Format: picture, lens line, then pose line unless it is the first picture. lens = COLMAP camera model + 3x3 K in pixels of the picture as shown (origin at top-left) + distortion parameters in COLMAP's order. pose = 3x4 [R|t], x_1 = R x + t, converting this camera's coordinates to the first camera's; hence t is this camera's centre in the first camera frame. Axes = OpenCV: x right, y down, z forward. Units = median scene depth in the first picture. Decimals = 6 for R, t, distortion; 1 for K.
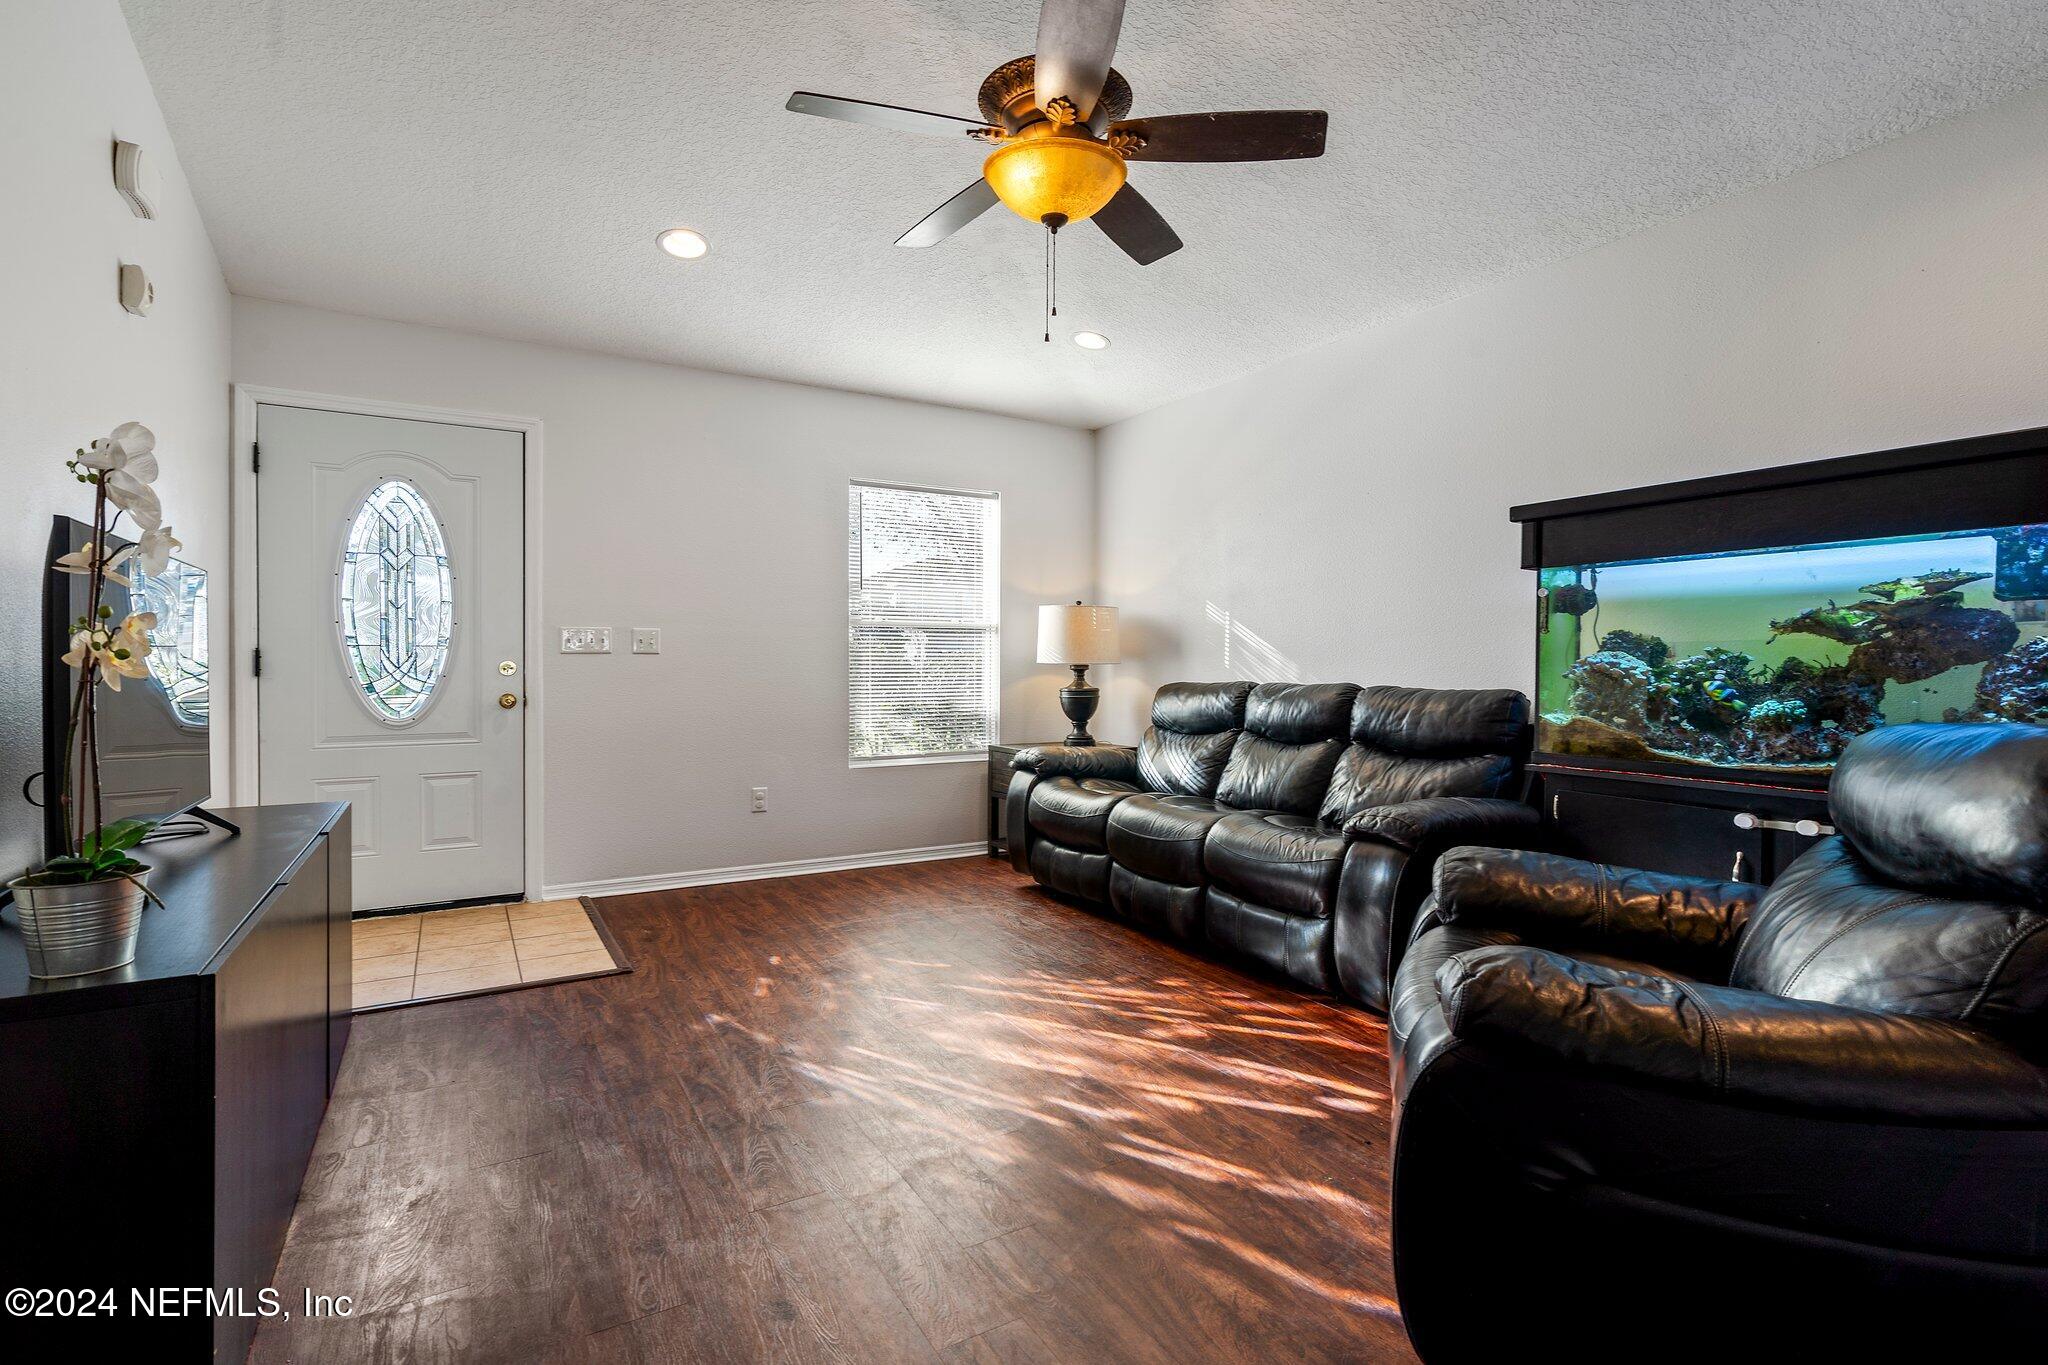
lens RADIAL K [[957.9, 0, 1022.4], [0, 957.9, 662.4], [0, 0, 1]] dist [0.000355, 0.000244]
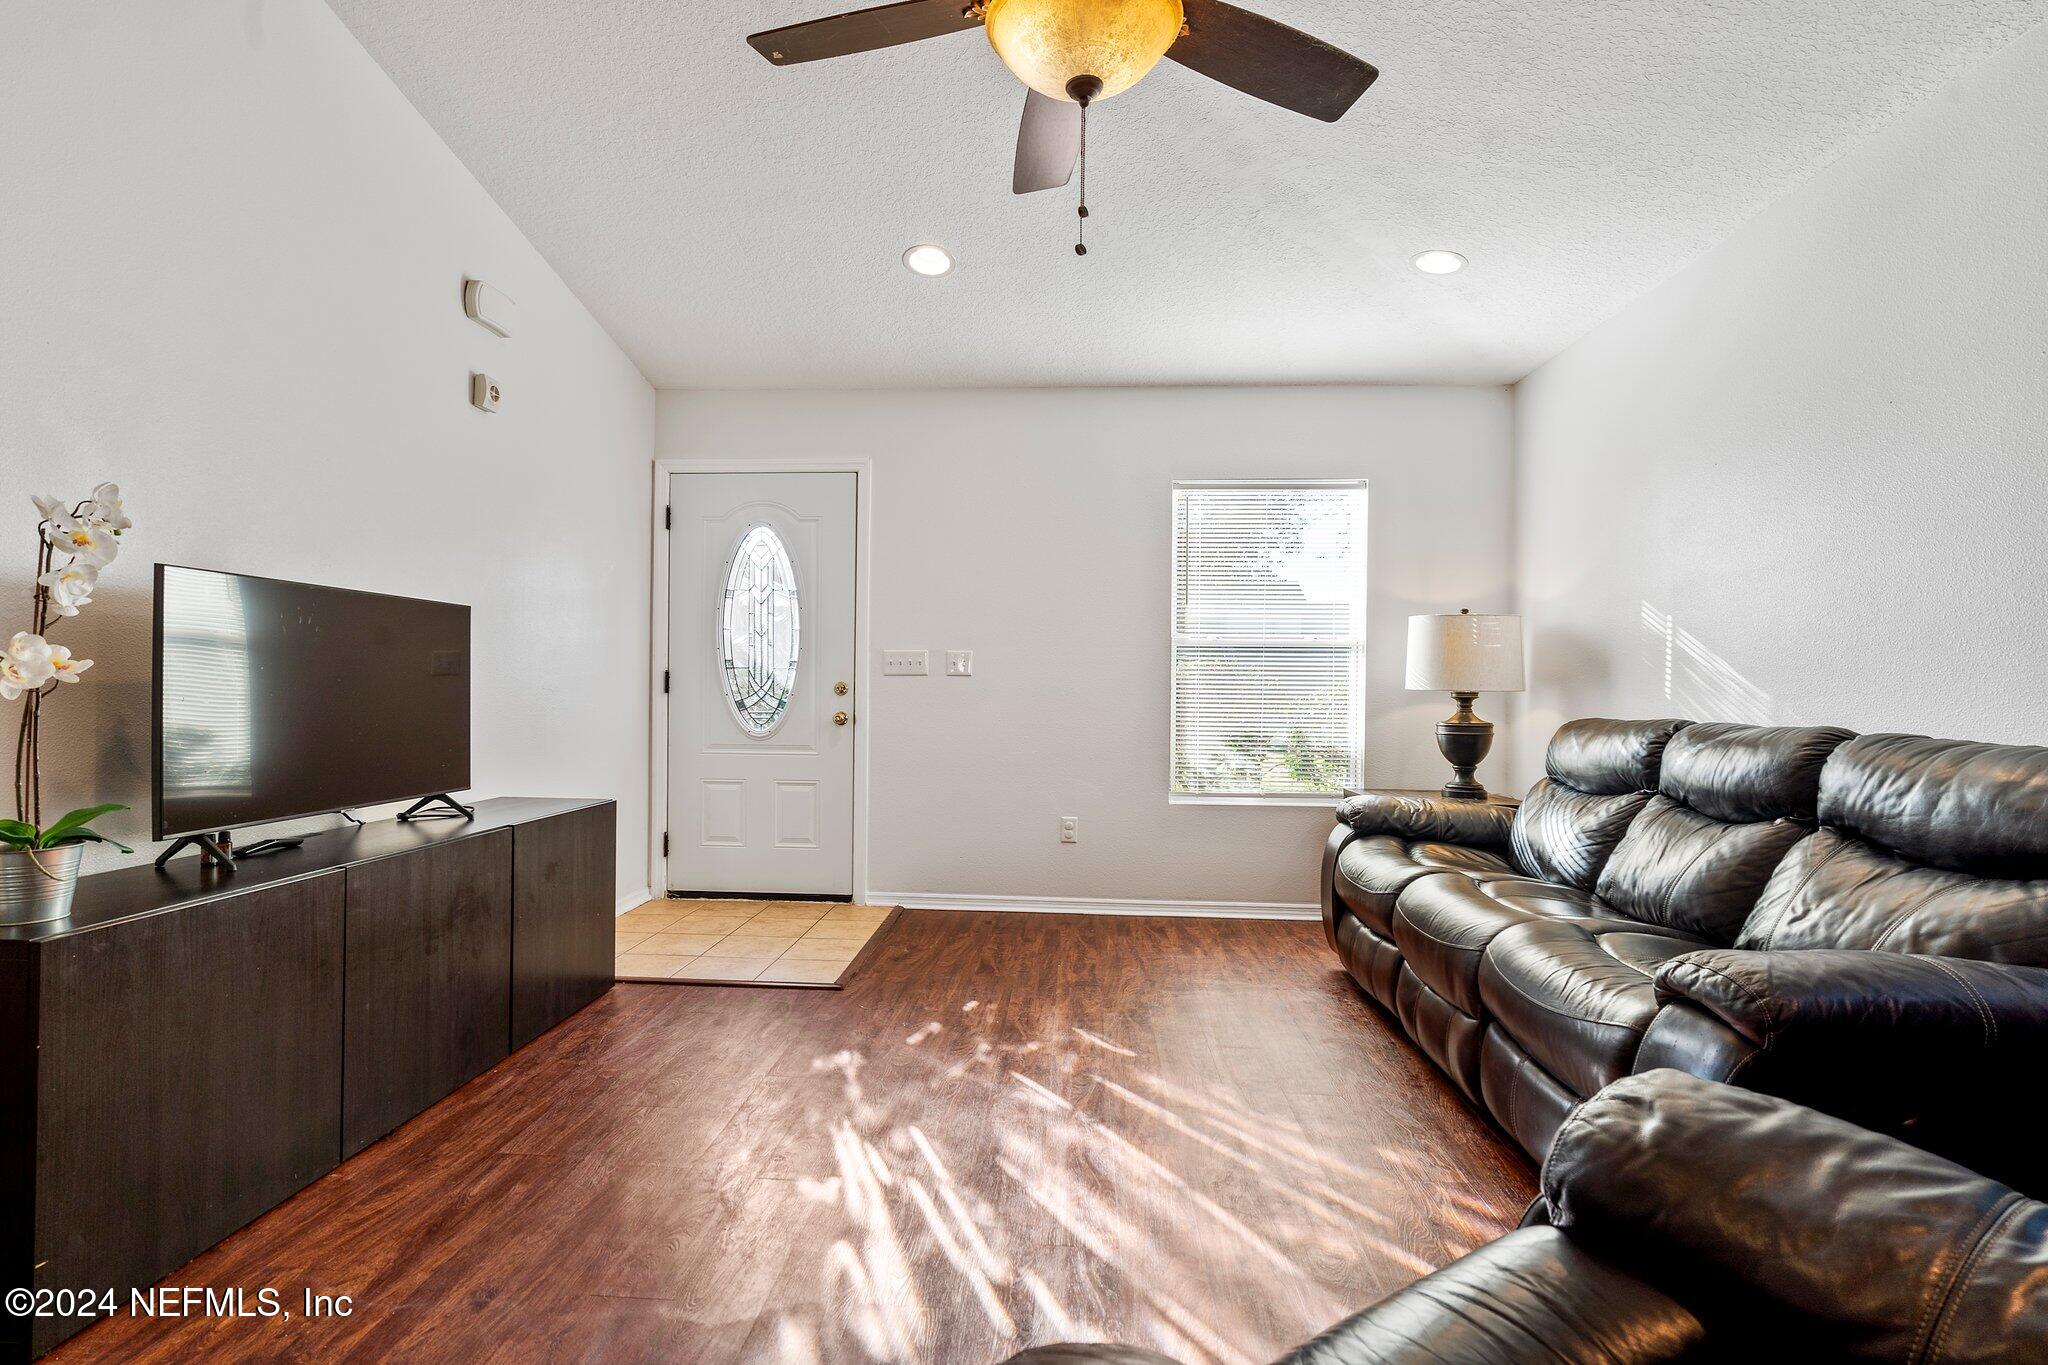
lens RADIAL K [[942.5, 0, 1024.0], [0, 942.5, 682.5], [0, 0, 1]] dist [-0.000447, 0.000597]
pose [[0.825021, 0.005477, -0.565076, 0.252826], [-0.008461, 0.999961, -0.002661, -0.000031], [0.565039, 0.006977, 0.825034, 0.232123]]
